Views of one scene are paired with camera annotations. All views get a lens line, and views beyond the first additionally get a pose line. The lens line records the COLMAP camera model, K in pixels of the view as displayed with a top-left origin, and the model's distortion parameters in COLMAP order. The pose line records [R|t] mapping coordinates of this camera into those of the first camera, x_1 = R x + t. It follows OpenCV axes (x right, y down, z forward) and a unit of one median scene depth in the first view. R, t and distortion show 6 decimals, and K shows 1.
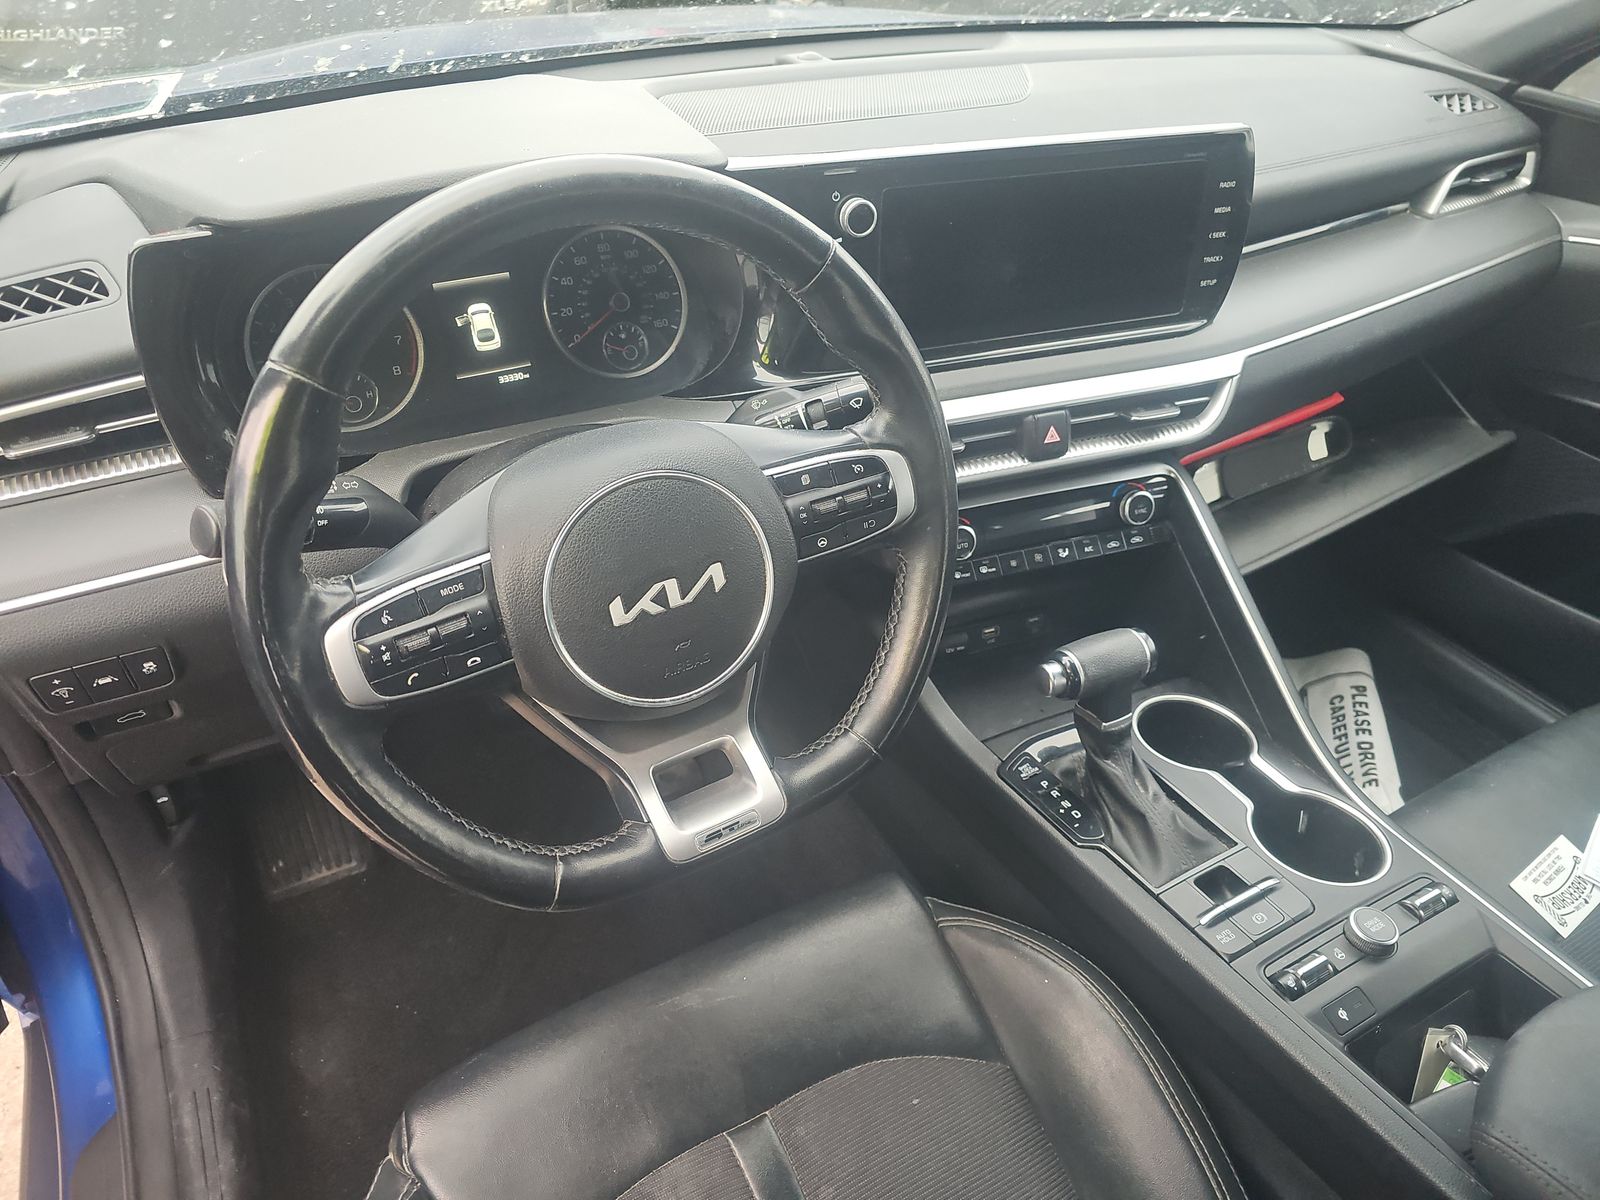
lens RADIAL K [[1077.2, 0, 802.7], [0, 1077.2, 611.6], [0, 0, 1]] dist [0.048373, -0.052421]
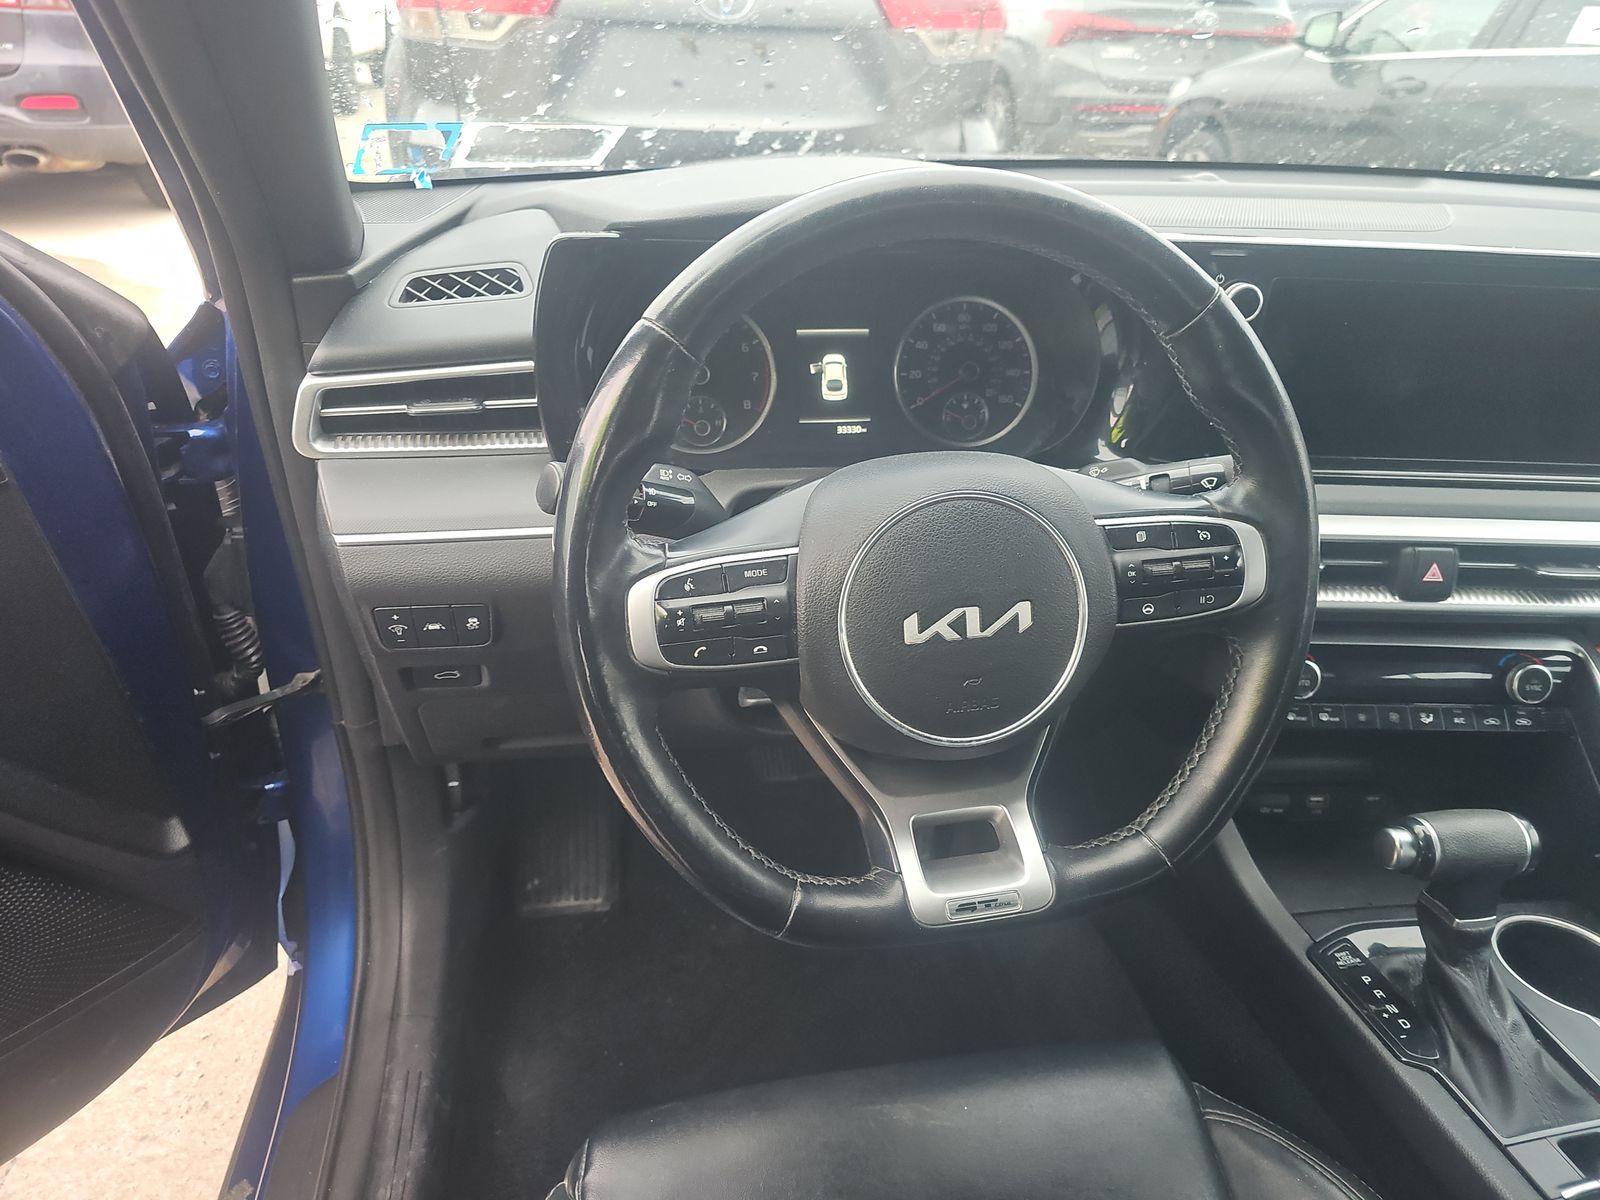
lens RADIAL K [[1077.2, 0, 802.7], [0, 1077.2, 611.6], [0, 0, 1]] dist [0.048373, -0.052421]
pose [[0.947682, 0.168416, -0.271174, -0.008579], [-0.207576, 0.970495, -0.122685, 0.095616], [0.242511, 0.172555, 0.954679, 0.060343]]
